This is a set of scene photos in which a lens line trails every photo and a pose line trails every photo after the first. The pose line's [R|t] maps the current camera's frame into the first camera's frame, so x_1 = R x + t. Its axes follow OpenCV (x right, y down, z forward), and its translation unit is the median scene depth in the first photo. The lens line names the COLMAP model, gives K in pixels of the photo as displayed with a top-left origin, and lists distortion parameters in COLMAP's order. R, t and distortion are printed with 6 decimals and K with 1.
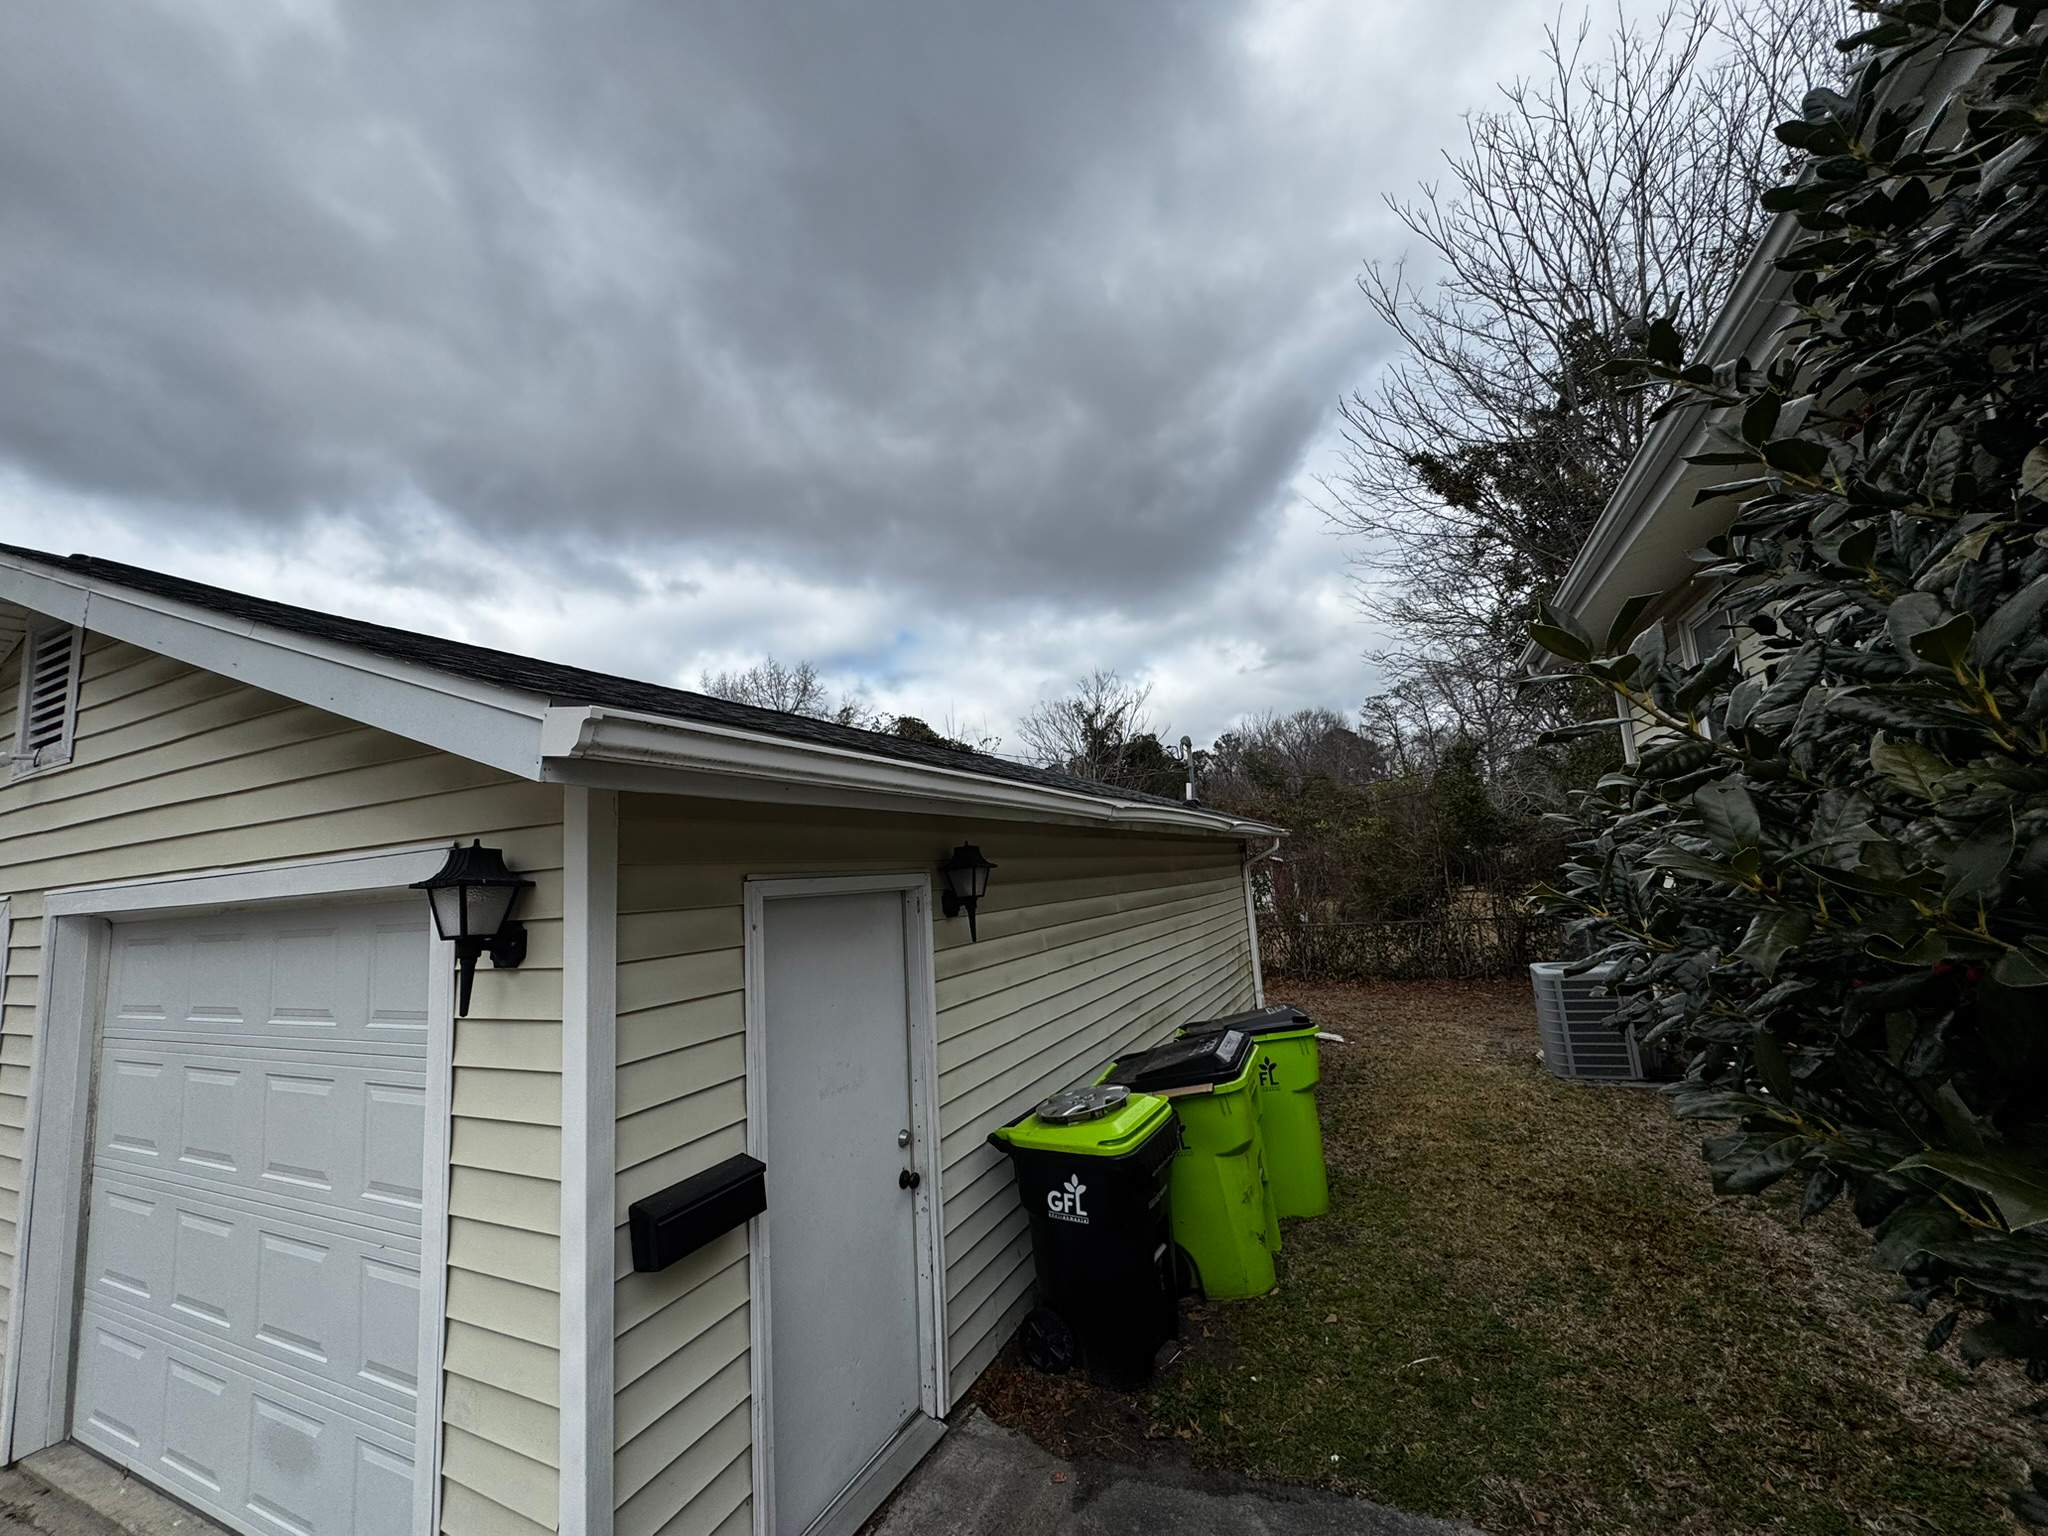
lens RADIAL K [[814.8, 0, 1021.3], [0, 814.8, 768.9], [0, 0, 1]] dist [-0.002788, -0.000310]
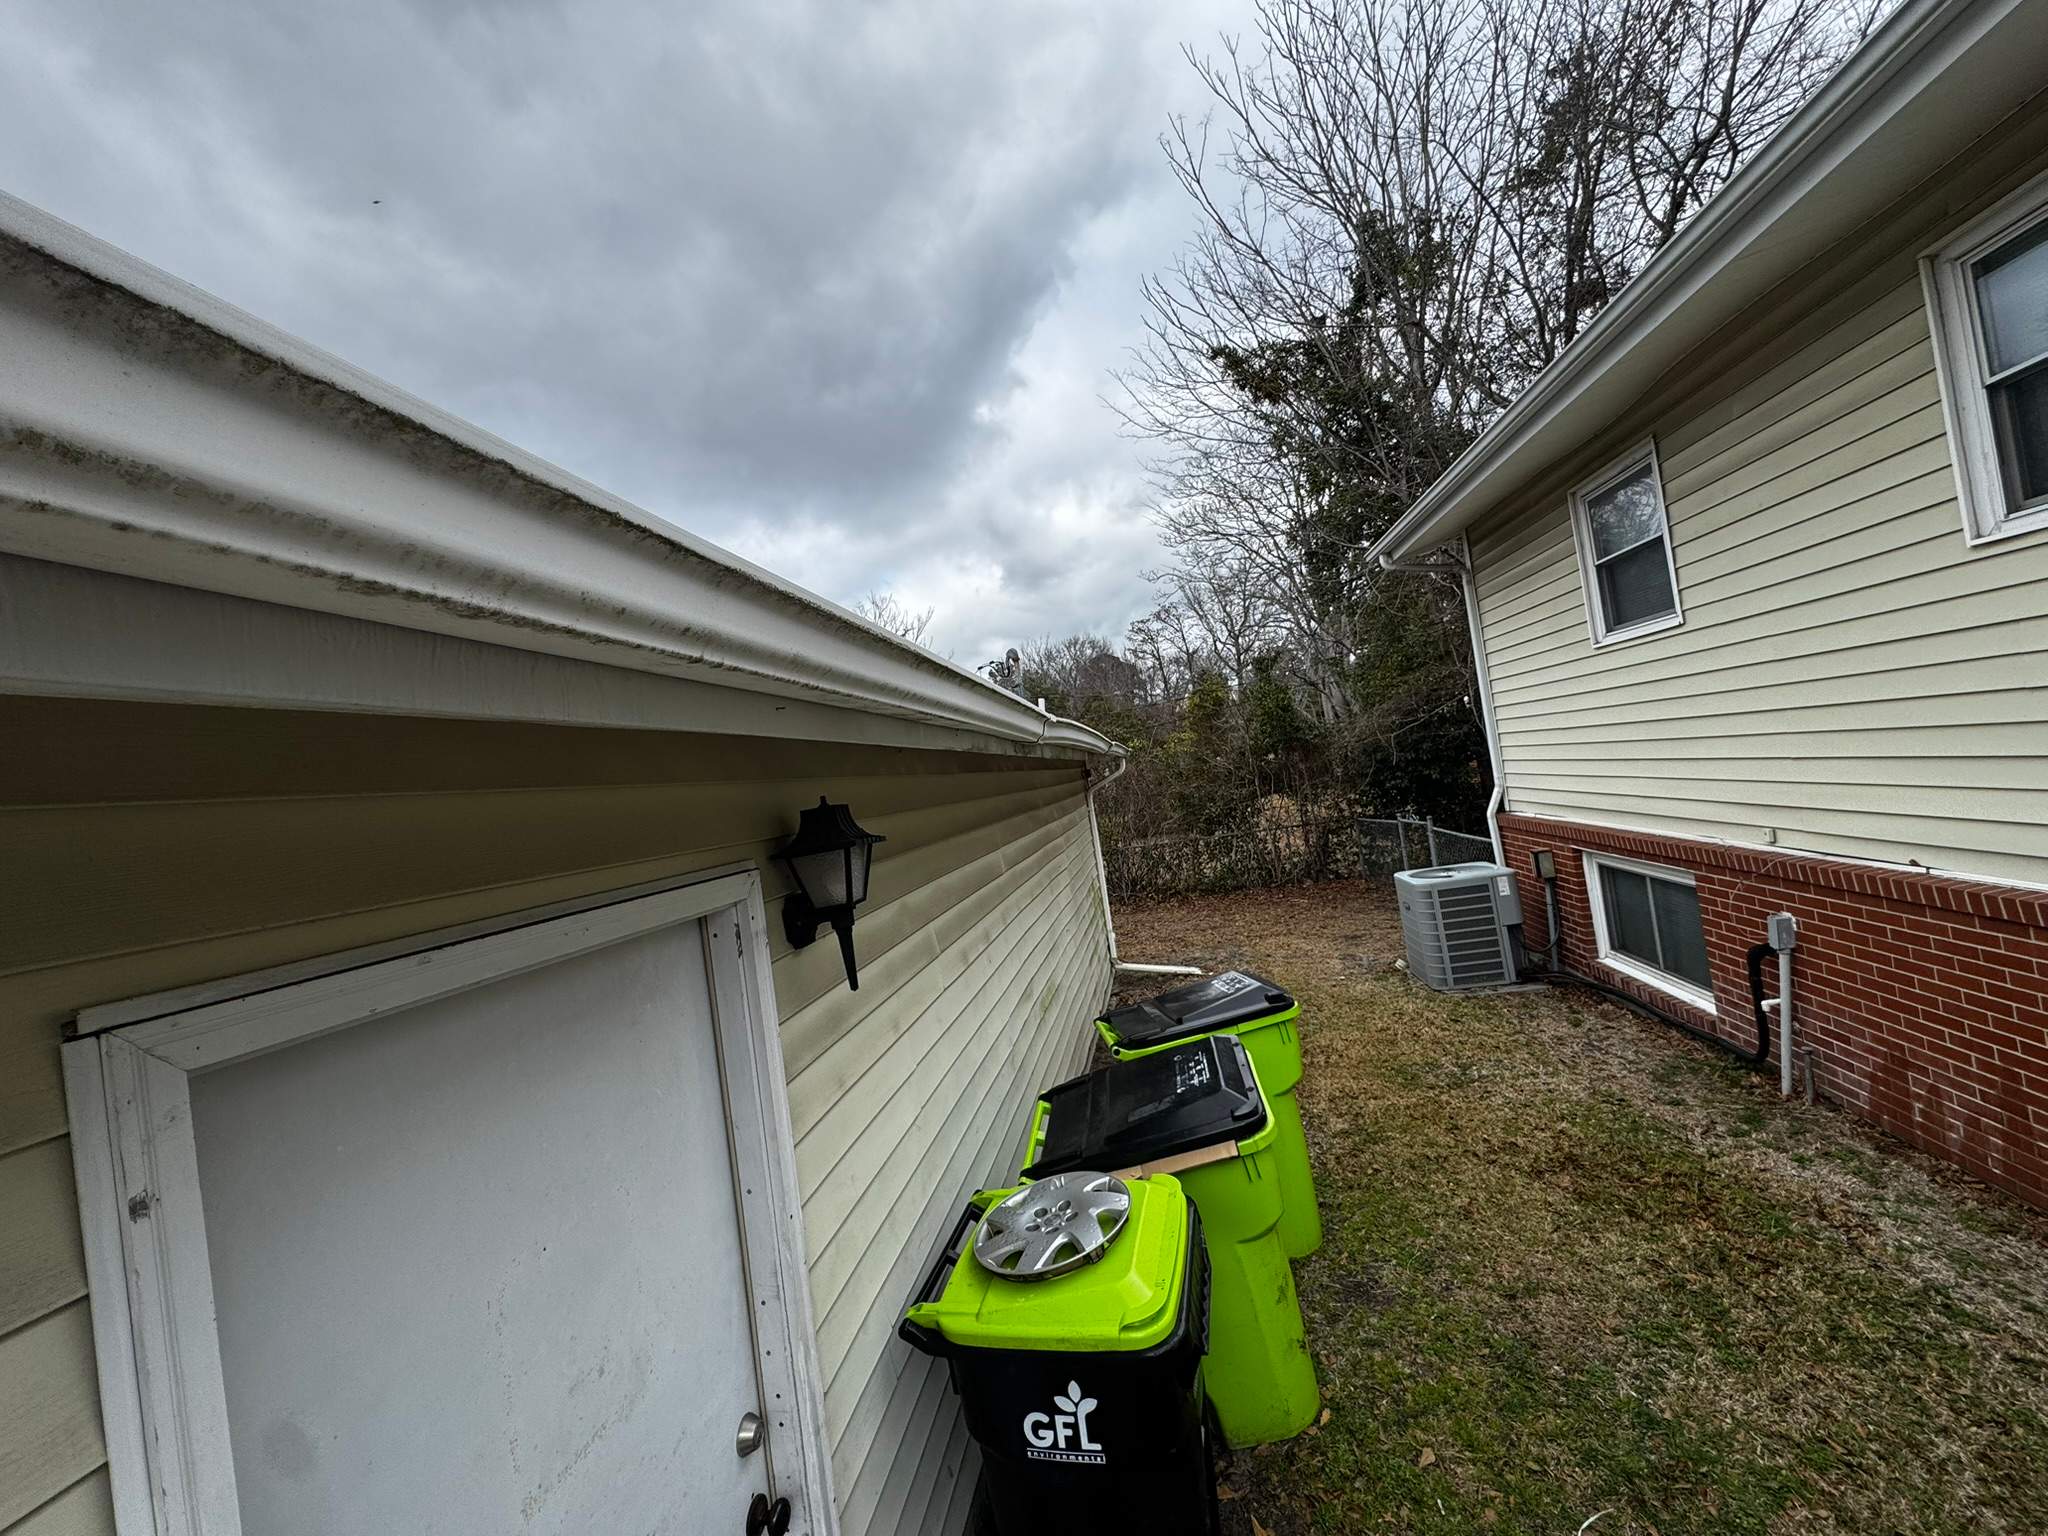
lens RADIAL K [[814.8, 0, 1020.6], [0, 814.8, 767.1], [0, 0, 1]] dist [-0.002788, -0.000310]
pose [[0.962017, -0.066919, 0.264660, -0.066195], [0.045475, 0.995227, 0.086346, 0.026093], [-0.269175, -0.071031, 0.960468, 0.386601]]
